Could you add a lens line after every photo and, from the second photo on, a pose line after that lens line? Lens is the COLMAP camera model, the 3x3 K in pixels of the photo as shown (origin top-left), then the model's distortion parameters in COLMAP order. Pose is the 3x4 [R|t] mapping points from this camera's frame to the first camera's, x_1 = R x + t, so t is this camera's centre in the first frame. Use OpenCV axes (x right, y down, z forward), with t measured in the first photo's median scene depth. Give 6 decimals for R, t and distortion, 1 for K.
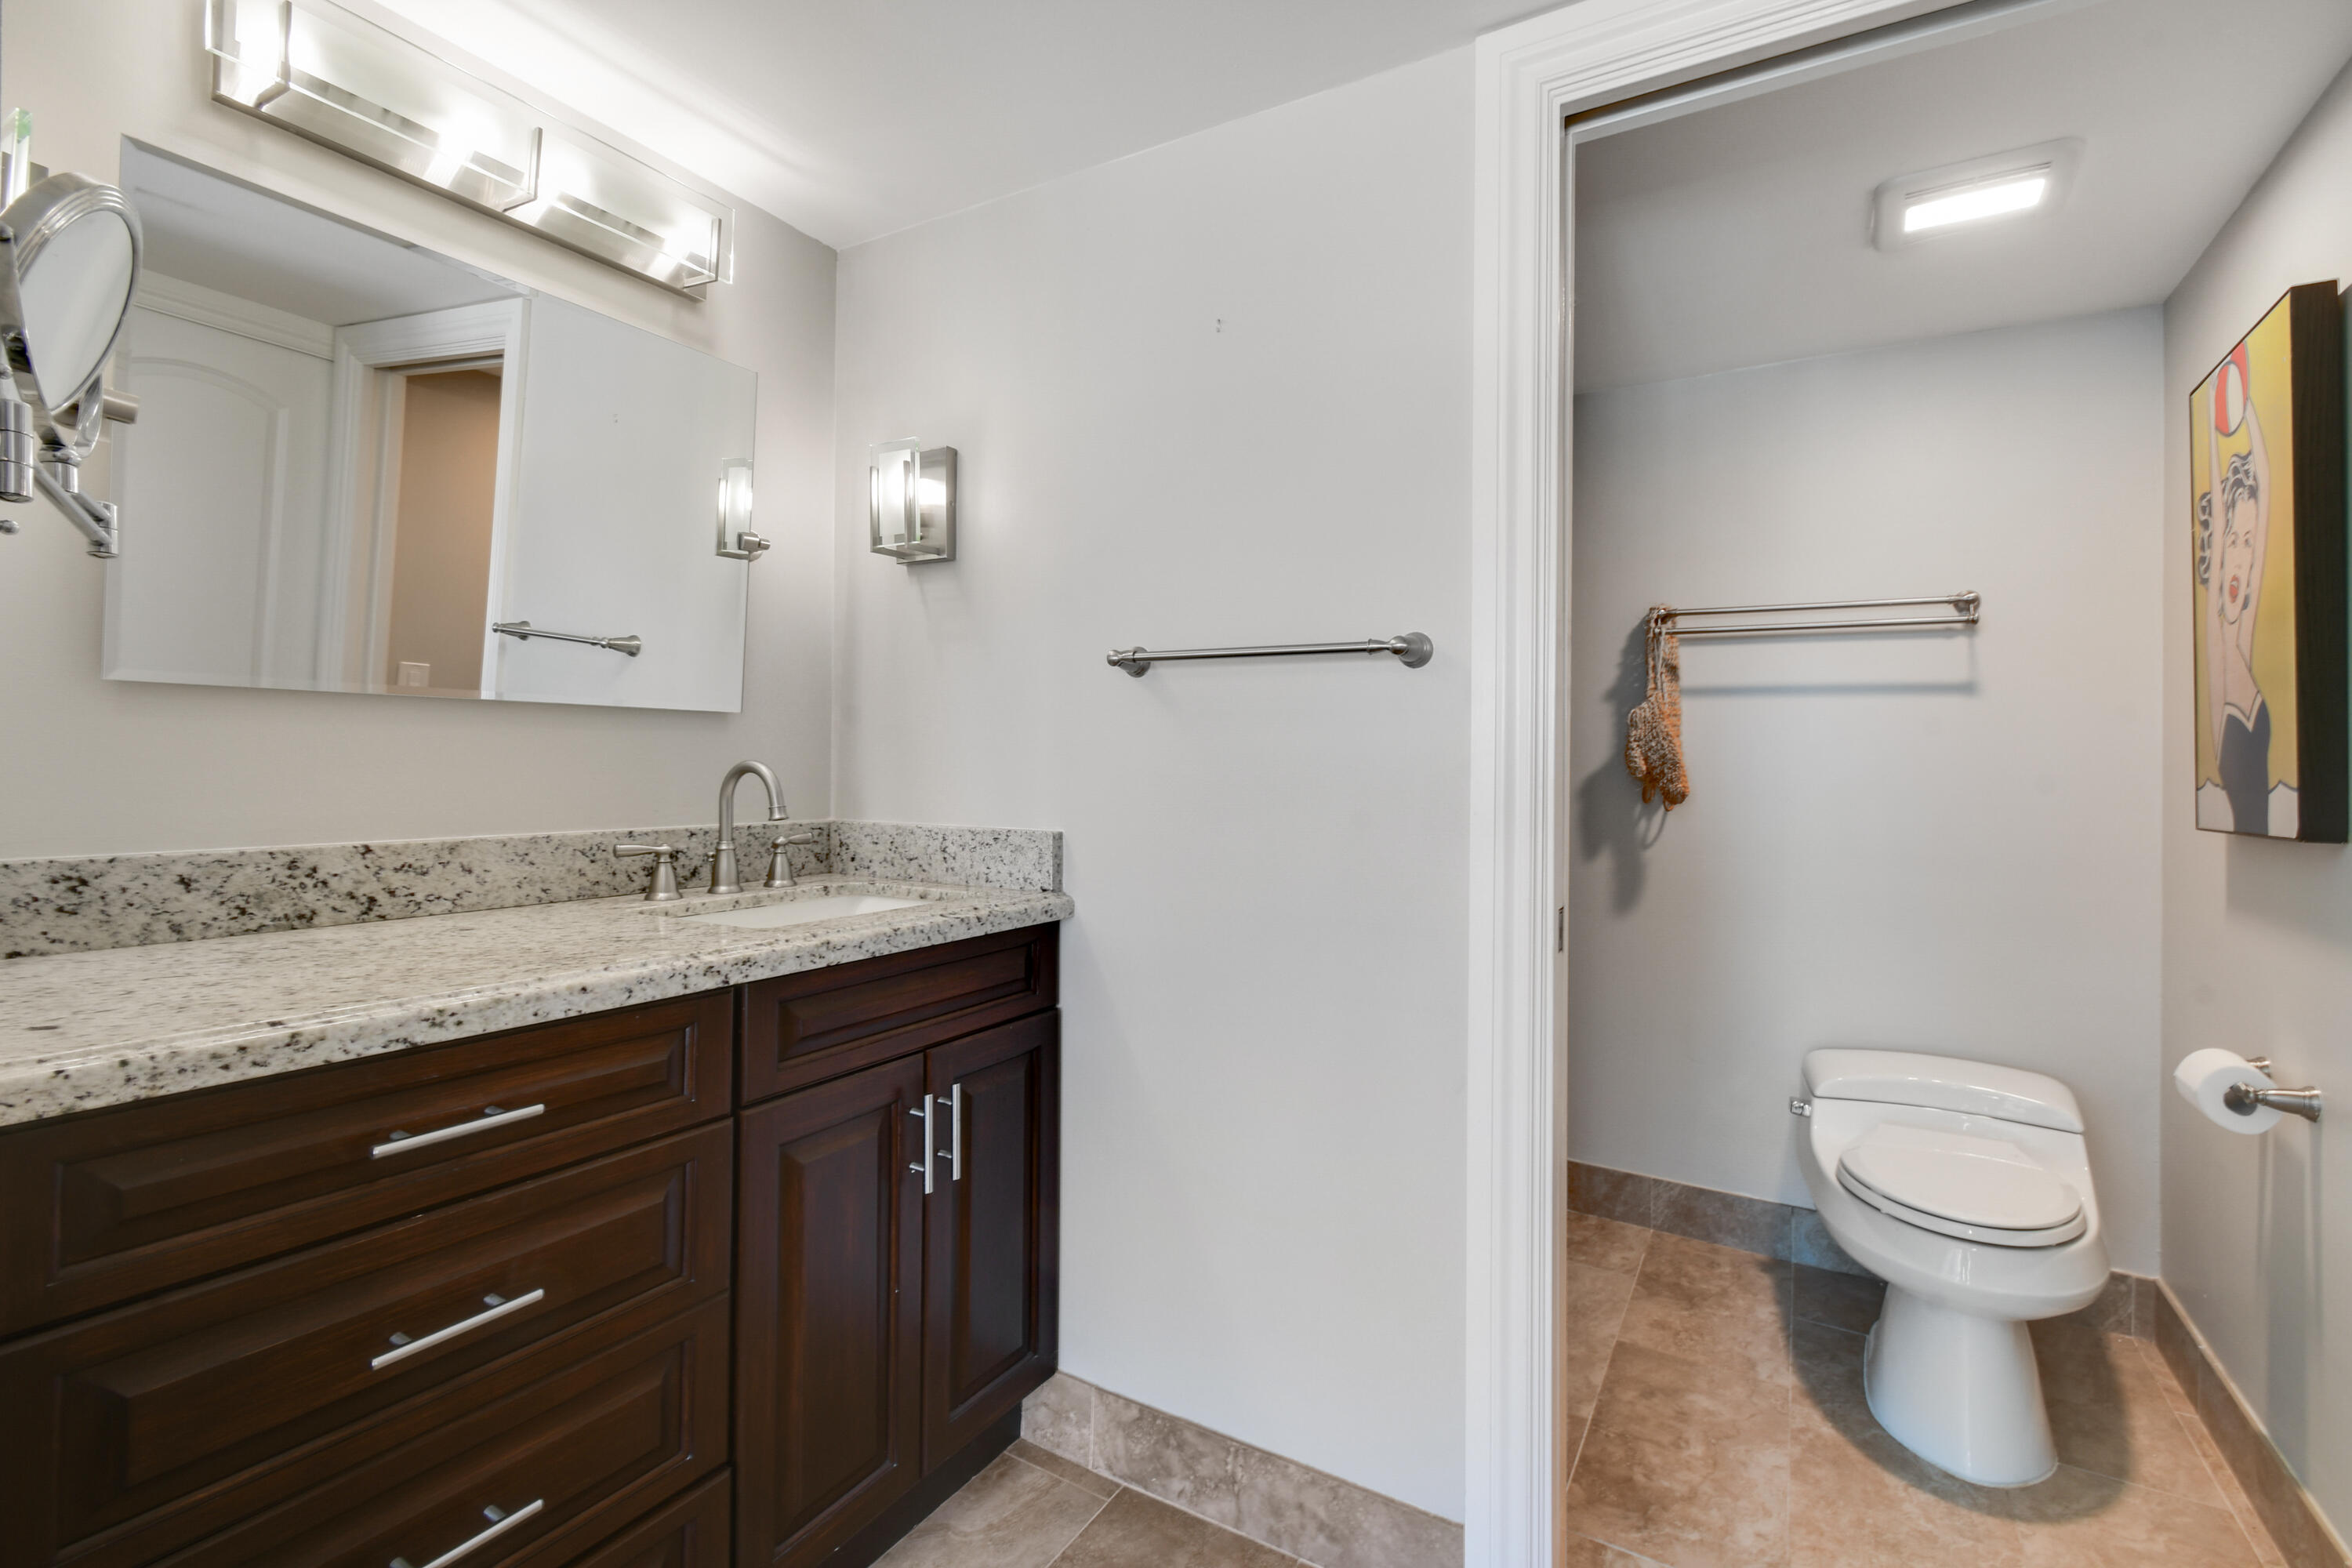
lens RADIAL K [[1058.4, 0, 1173.2], [0, 1058.4, 747.1], [0, 0, 1]] dist [-0.002381, -0.000638]
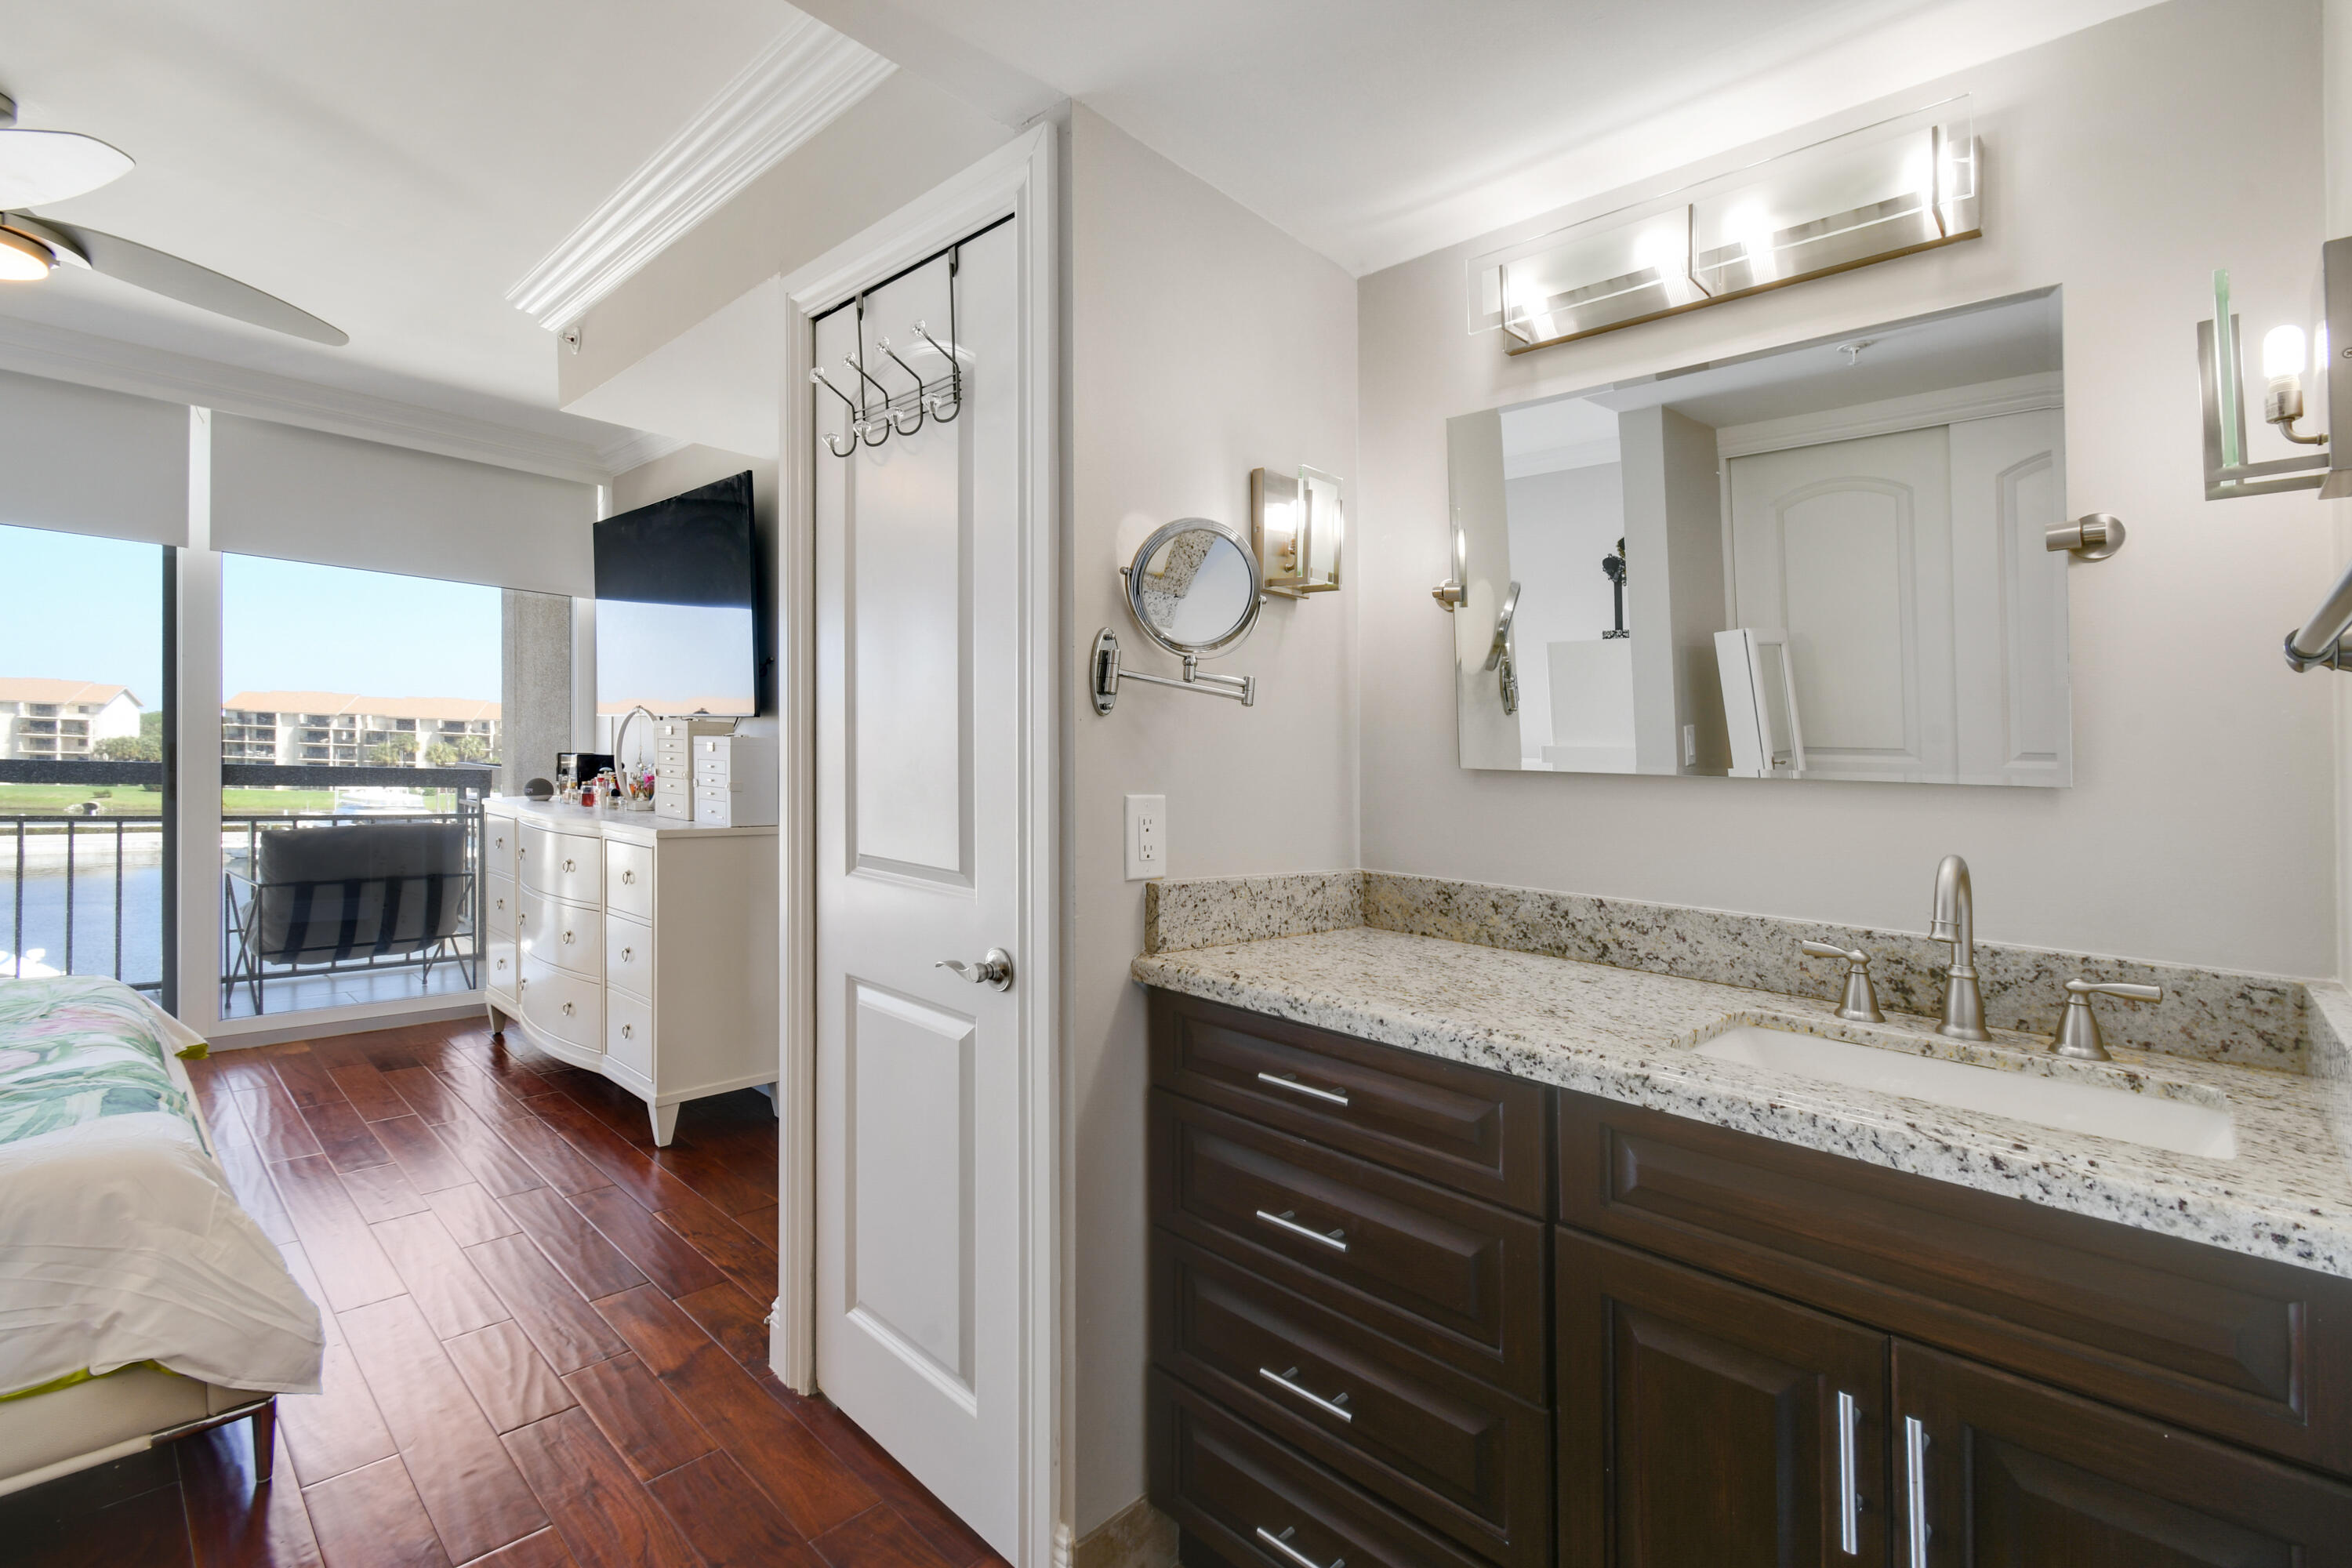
lens RADIAL K [[1068.4, 0, 1176.0], [0, 1068.4, 784.0], [0, 0, 1]] dist [-0.000234, -0.000712]
pose [[-0.229506, -0.003935, -0.973299, 0.533293], [-0.026460, 0.999647, 0.002198, -0.028488], [0.972947, 0.026258, -0.229530, 0.826537]]
